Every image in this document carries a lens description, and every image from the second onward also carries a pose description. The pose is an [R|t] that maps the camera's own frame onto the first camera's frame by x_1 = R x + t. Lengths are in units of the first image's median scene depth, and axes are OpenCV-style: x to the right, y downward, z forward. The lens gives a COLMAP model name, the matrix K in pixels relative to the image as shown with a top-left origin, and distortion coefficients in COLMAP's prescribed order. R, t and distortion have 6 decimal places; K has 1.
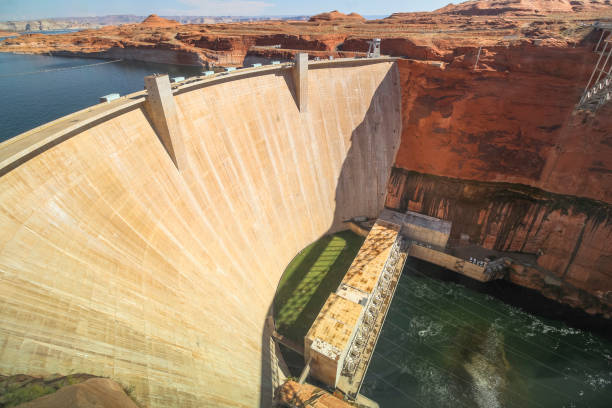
lens RADIAL K [[288.7, 0, 306.0], [0, 288.7, 198.7], [0, 0, 1]] dist [0.004706, -0.014808]
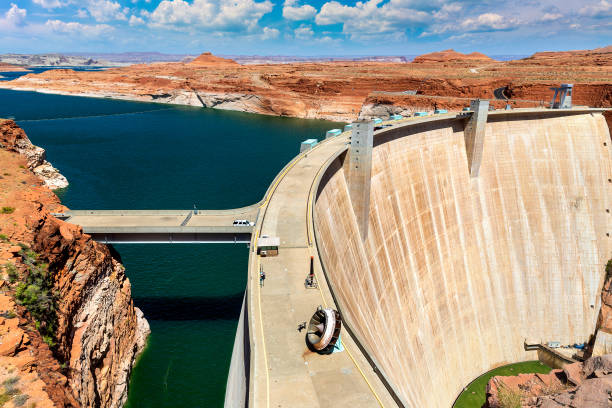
lens RADIAL K [[439.7, 0, 307.7], [0, 439.7, 203.2], [0, 0, 1]] dist [0.019378, -0.002351]
pose [[0.988149, 0.054115, -0.143644, -0.305608], [-0.087002, 0.968417, -0.233666, 0.062026], [0.126462, 0.243394, 0.961648, -0.091791]]
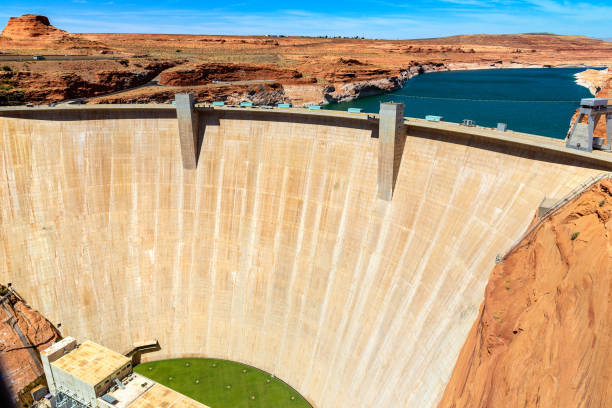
lens RADIAL K [[439.7, 0, 307.7], [0, 439.7, 203.2], [0, 0, 1]] dist [0.019378, -0.002351]
pose [[-0.013087, 0.324027, -0.945957, 0.979414], [-0.511844, 0.810526, 0.284717, -0.558277], [0.858979, 0.487908, 0.155244, 0.897222]]
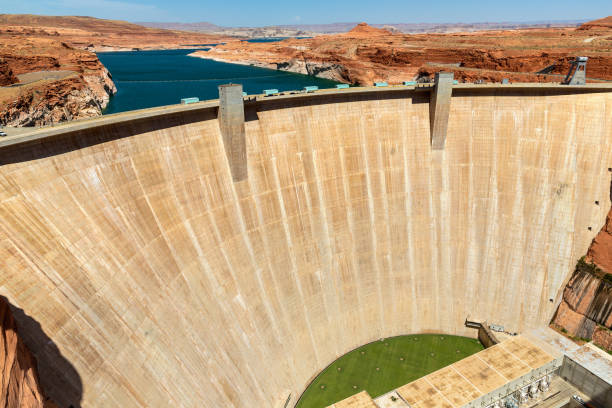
lens RADIAL K [[428.8, 0, 306.0], [0, 428.8, 204.0], [0, 0, 1]] dist [0.016311, -0.000747]
pose [[0.827873, 0.204676, -0.522240, 0.372637], [-0.288648, 0.953763, -0.083776, 0.019146], [0.480946, 0.220099, 0.848674, -0.048362]]
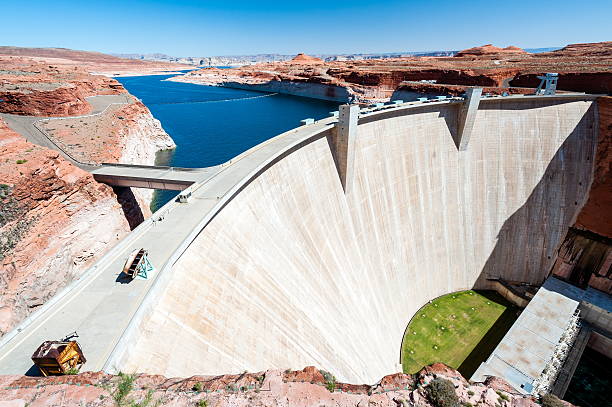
lens RADIAL K [[290.7, 0, 303.8], [0, 290.7, 206.8], [0, 0, 1]] dist [0.016860, -0.000529]
pose [[0.924867, 0.161125, -0.344471, -0.151498], [-0.188932, 0.980792, -0.048500, 0.019889], [0.330040, 0.109938, 0.937543, -0.021390]]
